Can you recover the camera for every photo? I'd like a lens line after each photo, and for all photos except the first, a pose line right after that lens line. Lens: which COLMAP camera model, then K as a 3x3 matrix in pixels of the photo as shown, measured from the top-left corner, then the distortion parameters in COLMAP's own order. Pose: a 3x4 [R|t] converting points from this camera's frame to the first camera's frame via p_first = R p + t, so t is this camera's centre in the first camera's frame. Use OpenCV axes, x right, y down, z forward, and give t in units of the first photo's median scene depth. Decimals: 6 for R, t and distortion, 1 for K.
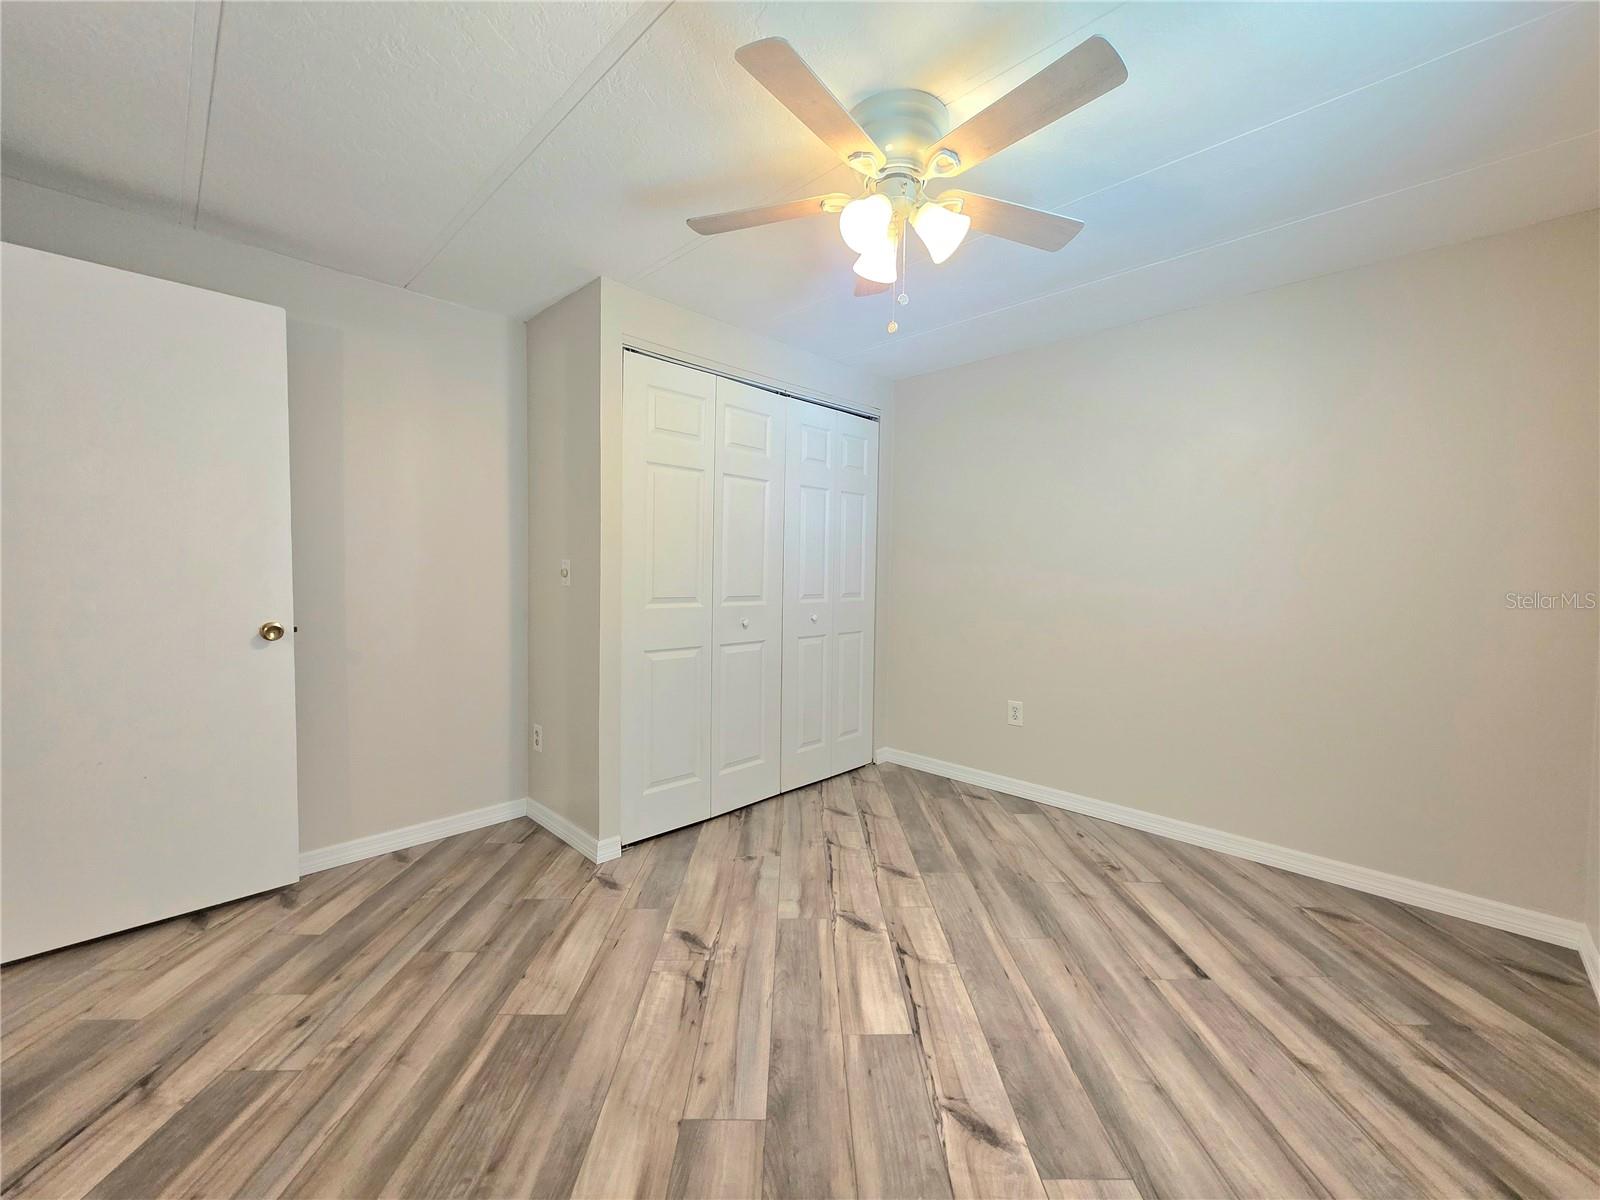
lens RADIAL K [[634.8, 0, 802.1], [0, 634.8, 595.6], [0, 0, 1]] dist [0.000686, 0.001579]
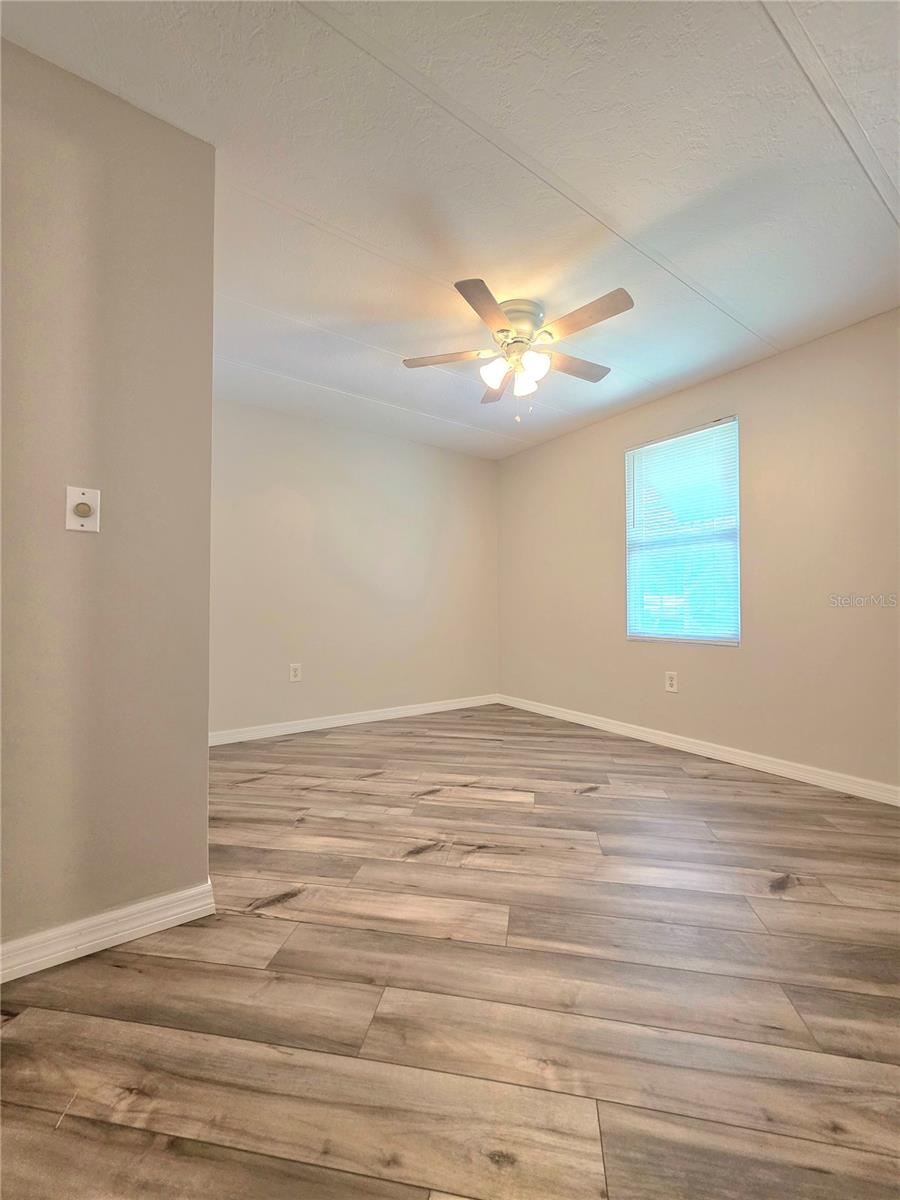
lens RADIAL K [[477.0, 0, 453.8], [0, 477.0, 601.9], [0, 0, 1]] dist [0.001122, 0.000353]
pose [[0.183347, 0.008341, 0.983013, -1.048286], [0.047886, 0.998701, -0.017406, 0.110132], [-0.981881, 0.050264, 0.182709, 0.778675]]
